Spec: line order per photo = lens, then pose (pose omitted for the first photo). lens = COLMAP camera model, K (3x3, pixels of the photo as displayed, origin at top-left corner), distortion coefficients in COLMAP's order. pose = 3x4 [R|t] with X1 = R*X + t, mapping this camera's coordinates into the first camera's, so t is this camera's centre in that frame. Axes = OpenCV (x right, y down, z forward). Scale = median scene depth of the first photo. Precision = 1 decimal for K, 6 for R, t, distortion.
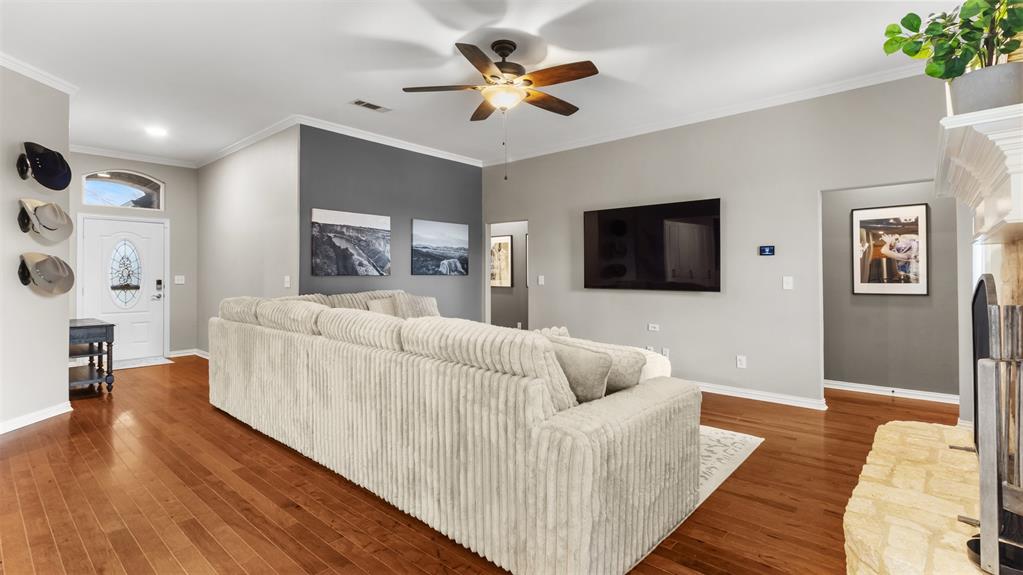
lens RADIAL K [[474.9, 0, 514.5], [0, 474.9, 277.1], [0, 0, 1]] dist [0.007327, 0.000548]
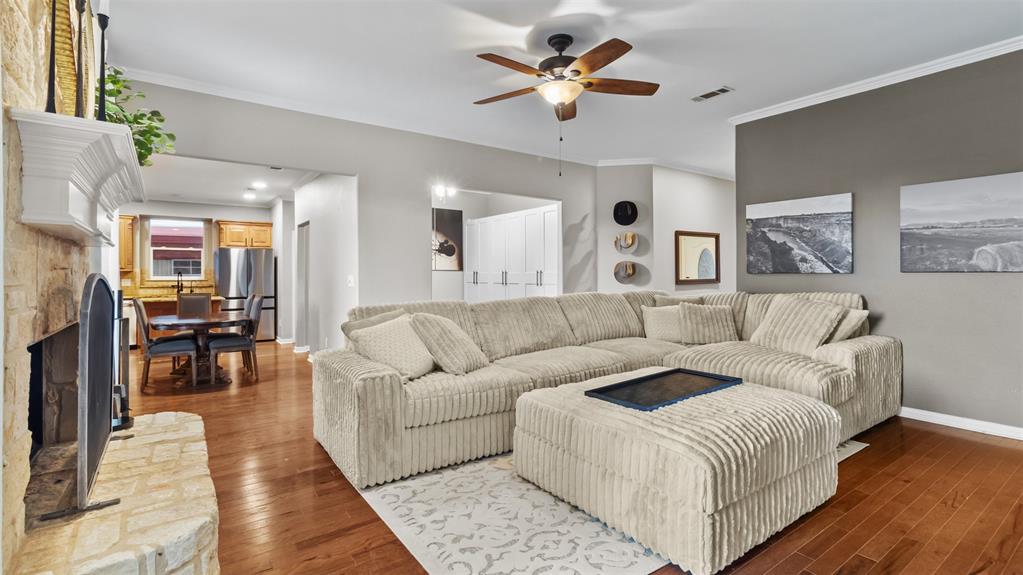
lens RADIAL K [[474.9, 0, 519.0], [0, 474.9, 280.4], [0, 0, 1]] dist [0.007327, 0.000548]
pose [[-0.218589, 0.016475, -0.975678, 0.631941], [0.000674, 0.999860, 0.016733, -0.005961], [0.975817, 0.003000, -0.218570, 0.744637]]
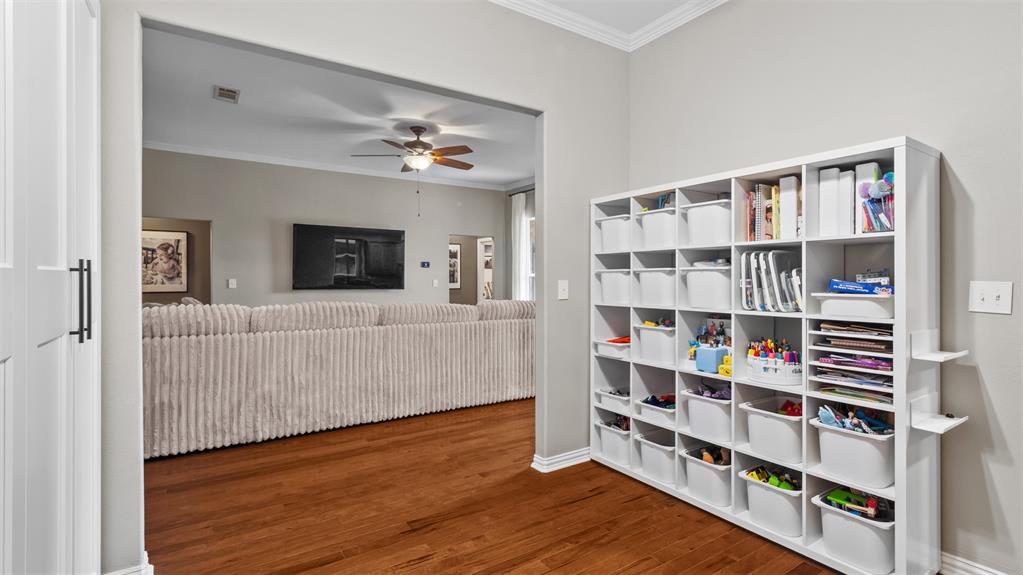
lens RADIAL K [[474.9, 0, 535.4], [0, 474.9, 279.4], [0, 0, 1]] dist [0.007327, 0.000548]
pose [[0.241447, 0.000700, 0.970414, -0.930571], [0.003542, 0.999992, -0.001603, 0.001981], [-0.970408, 0.003824, 0.241442, 0.175004]]
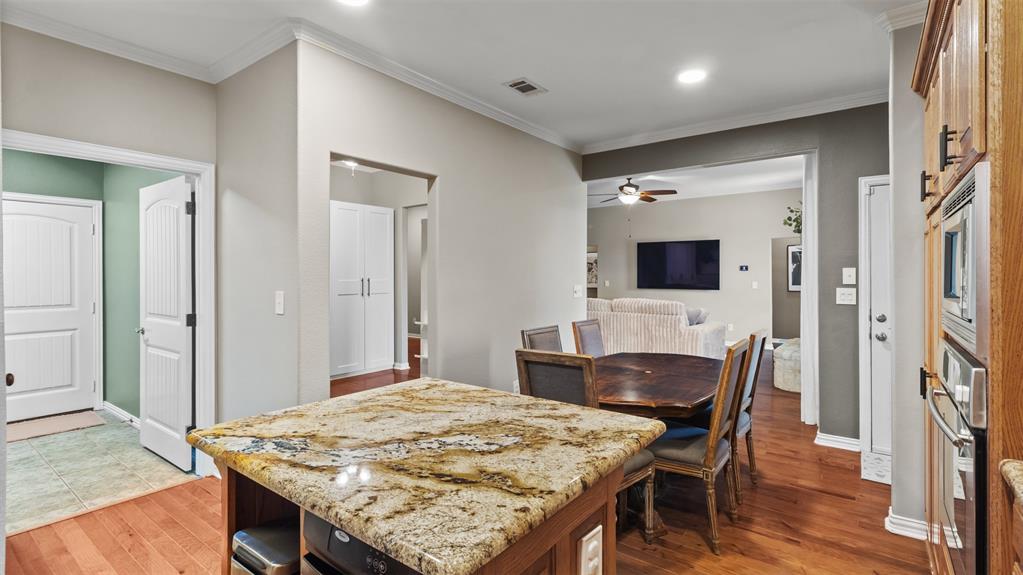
lens RADIAL K [[474.9, 0, 518.6], [0, 474.9, 281.7], [0, 0, 1]] dist [0.007327, 0.000548]
pose [[0.997448, 0.002002, 0.071368, -0.440764], [-0.002388, 0.999983, 0.005326, -0.008850], [-0.071356, -0.005482, 0.997436, -0.726433]]
